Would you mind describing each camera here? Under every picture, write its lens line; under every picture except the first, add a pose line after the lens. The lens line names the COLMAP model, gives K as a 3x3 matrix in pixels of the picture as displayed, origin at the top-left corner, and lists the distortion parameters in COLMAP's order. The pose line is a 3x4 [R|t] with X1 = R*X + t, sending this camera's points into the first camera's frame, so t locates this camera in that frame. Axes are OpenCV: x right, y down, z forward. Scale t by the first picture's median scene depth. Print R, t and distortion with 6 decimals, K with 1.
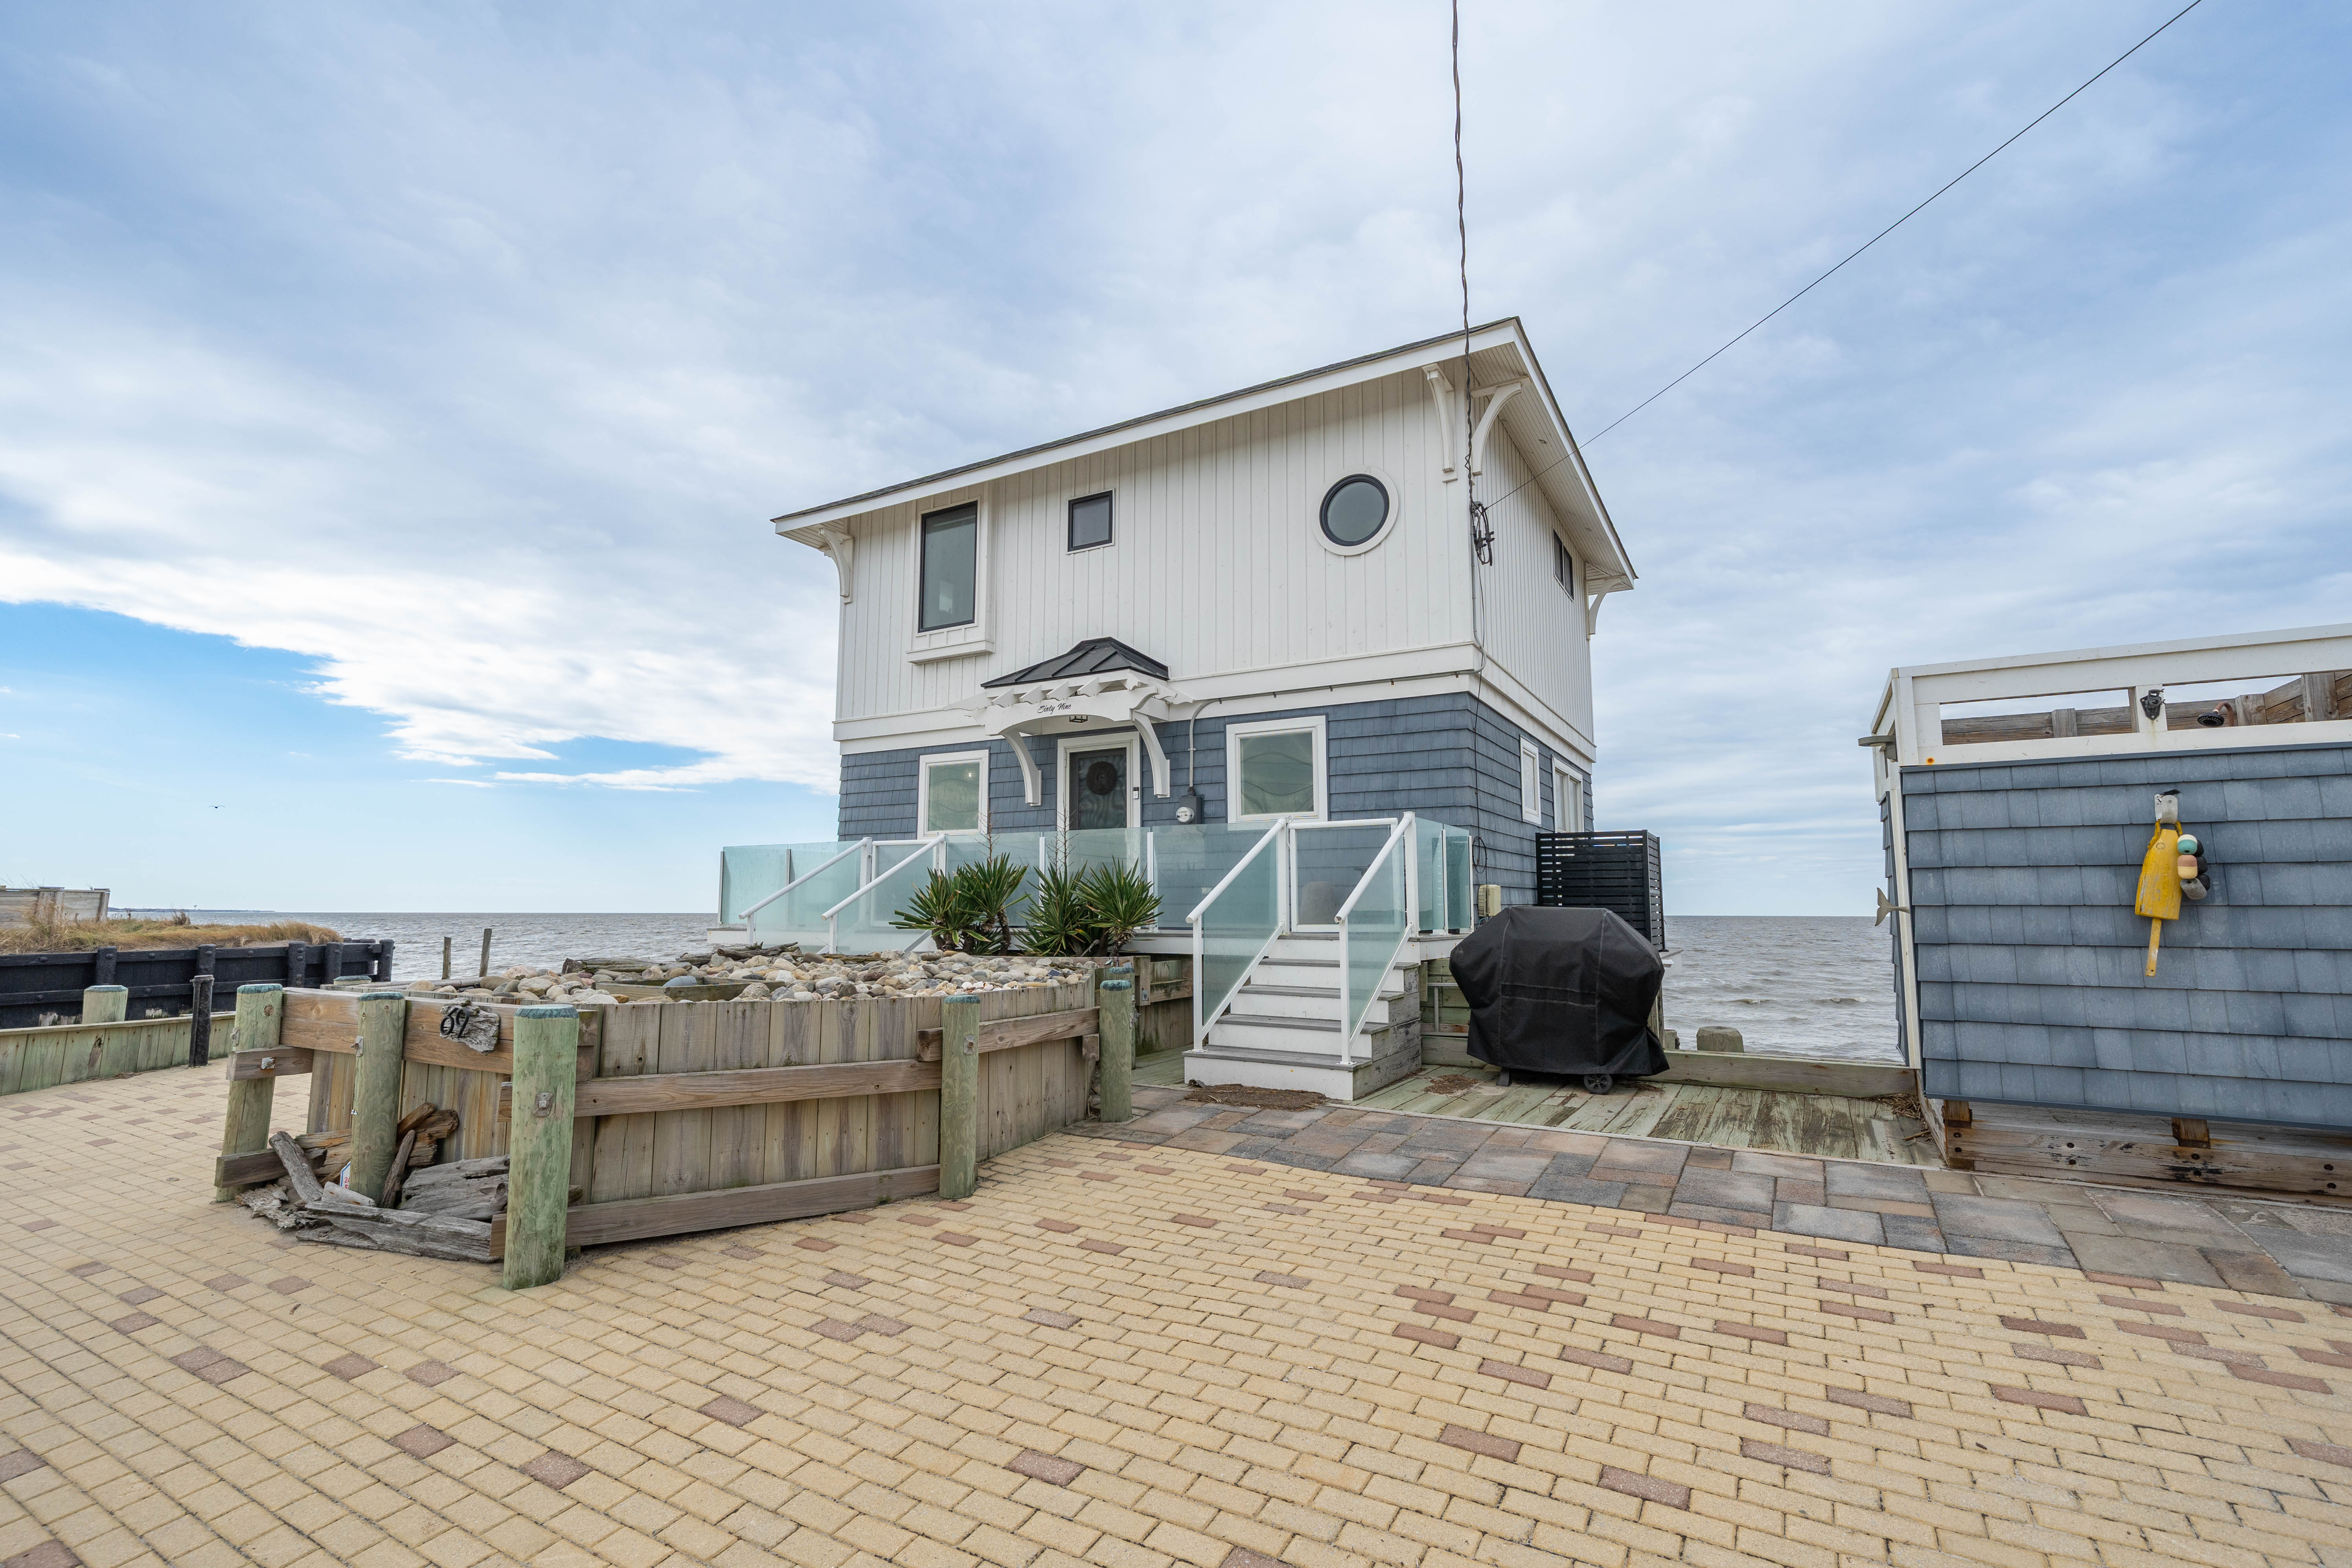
lens RADIAL K [[1050.4, 0, 1176.0], [0, 1050.4, 784.0], [0, 0, 1]] dist [0.000851, 0.000049]
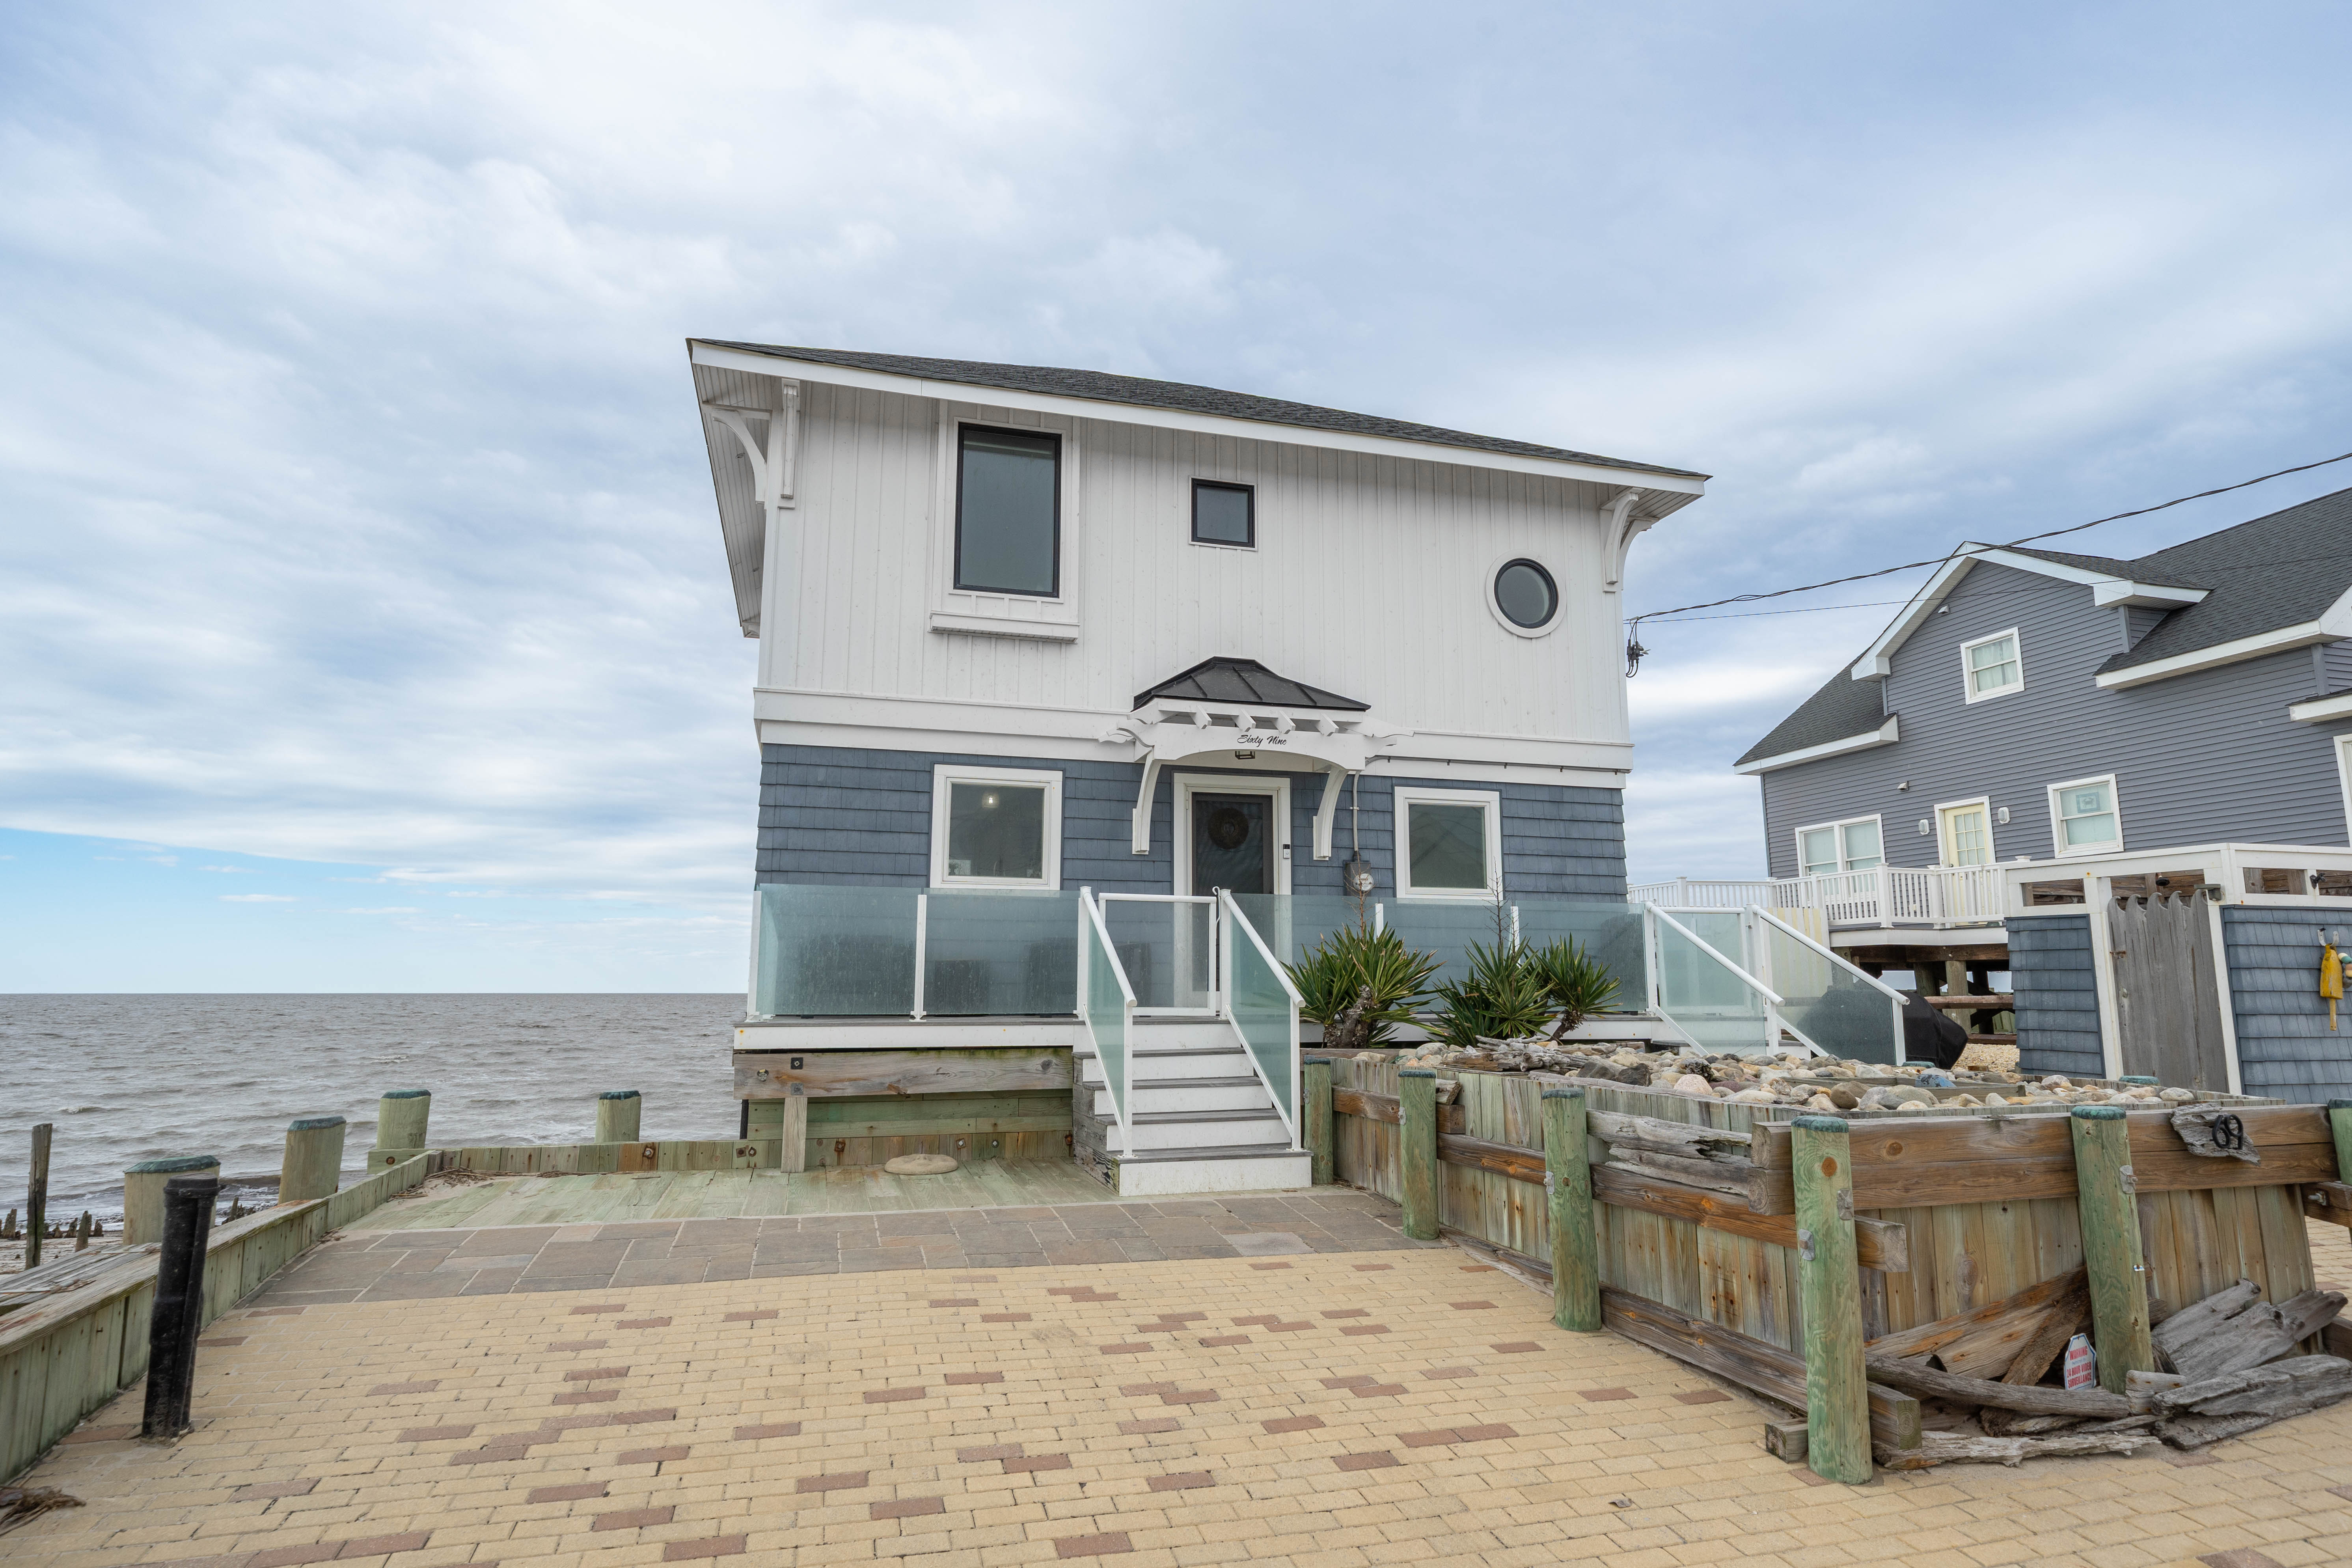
lens RADIAL K [[1247.6, 0, 1176.0], [0, 1247.6, 784.0], [0, 0, 1]] dist [0.001867, 0.000802]
pose [[0.694055, 0.116706, 0.710400, -0.837613], [-0.086942, 0.993138, -0.078213, 0.041857], [-0.714653, -0.007480, 0.699439, 0.374906]]
